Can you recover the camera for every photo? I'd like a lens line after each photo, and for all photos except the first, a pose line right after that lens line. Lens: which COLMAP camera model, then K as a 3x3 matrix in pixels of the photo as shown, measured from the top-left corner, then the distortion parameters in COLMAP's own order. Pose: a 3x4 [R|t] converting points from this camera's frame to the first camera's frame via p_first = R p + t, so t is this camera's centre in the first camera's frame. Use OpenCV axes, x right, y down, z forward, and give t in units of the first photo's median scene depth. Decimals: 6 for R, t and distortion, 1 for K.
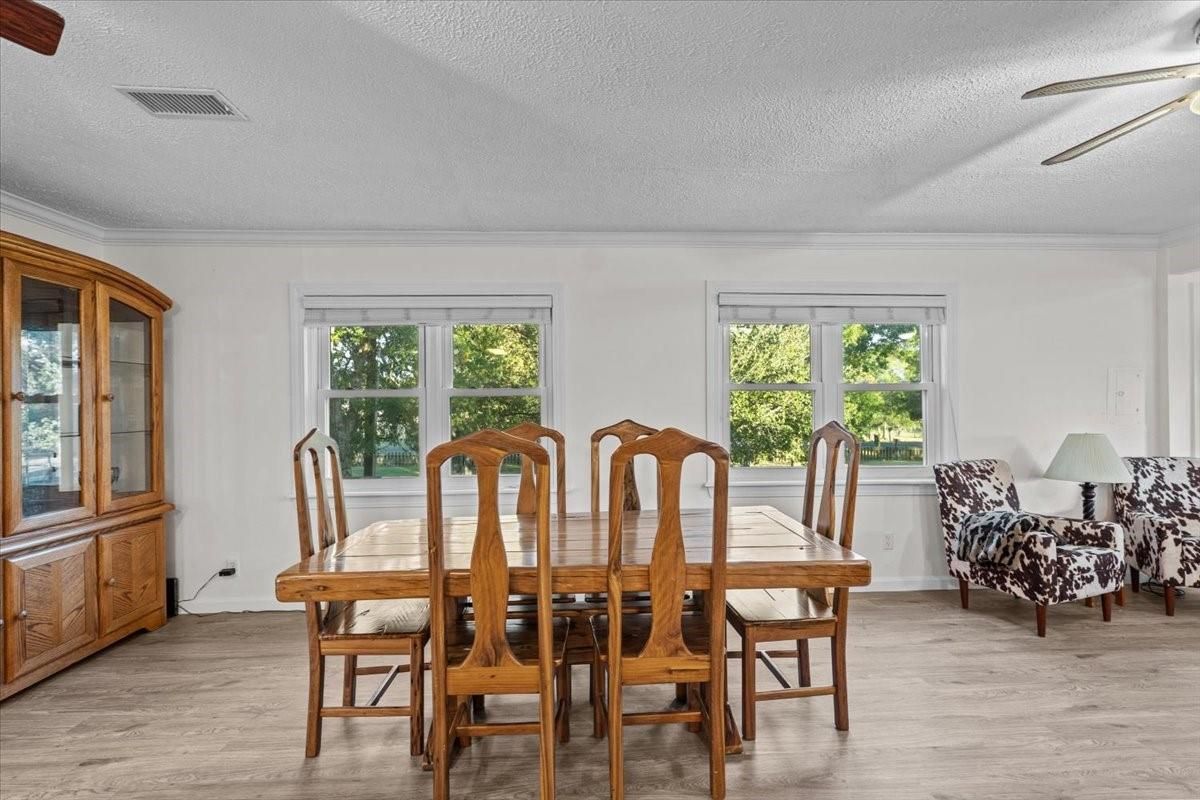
lens RADIAL K [[553.4, 0, 605.8], [0, 553.4, 401.9], [0, 0, 1]] dist [-0.000224, 0.000363]
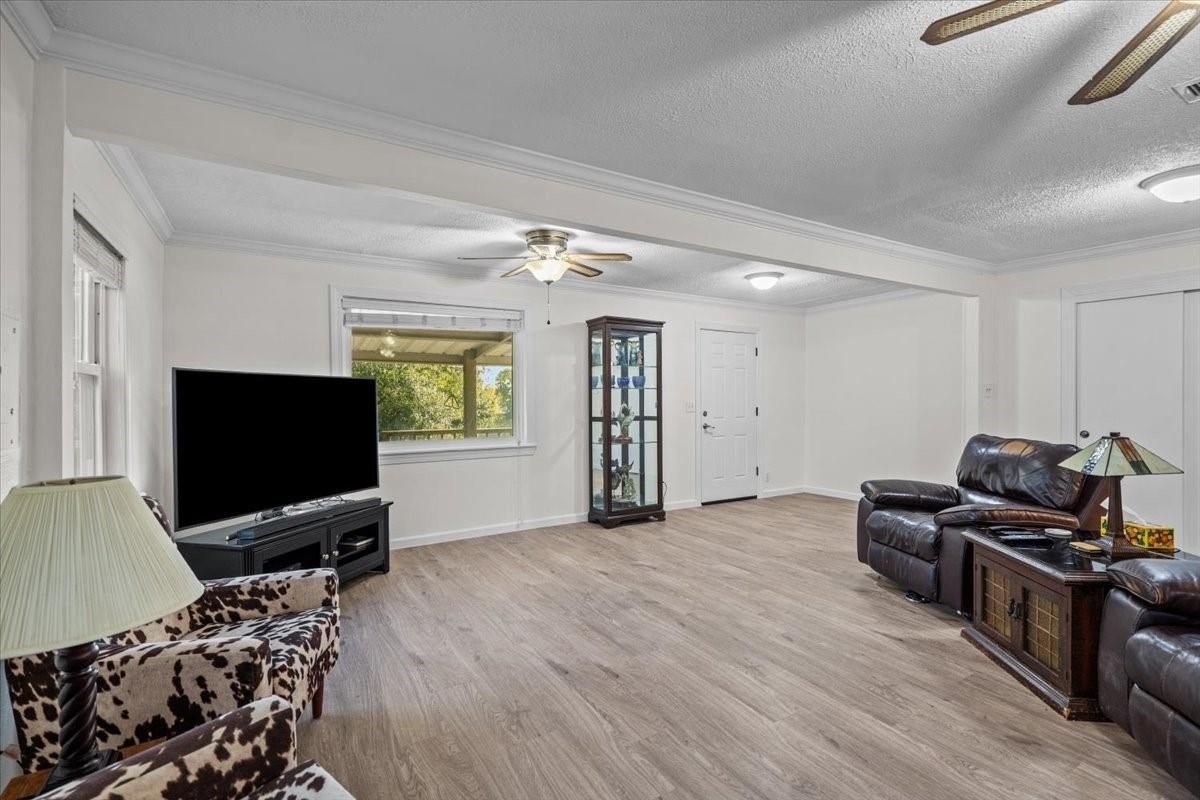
lens RADIAL K [[553.4, 0, 602.0], [0, 553.4, 395.7], [0, 0, 1]] dist [-0.000224, 0.000363]
pose [[-0.484178, 0.003161, 0.874964, 0.447358], [-0.003864, 0.999976, -0.005751, 0.005320], [-0.874961, -0.006166, -0.484155, 0.960295]]
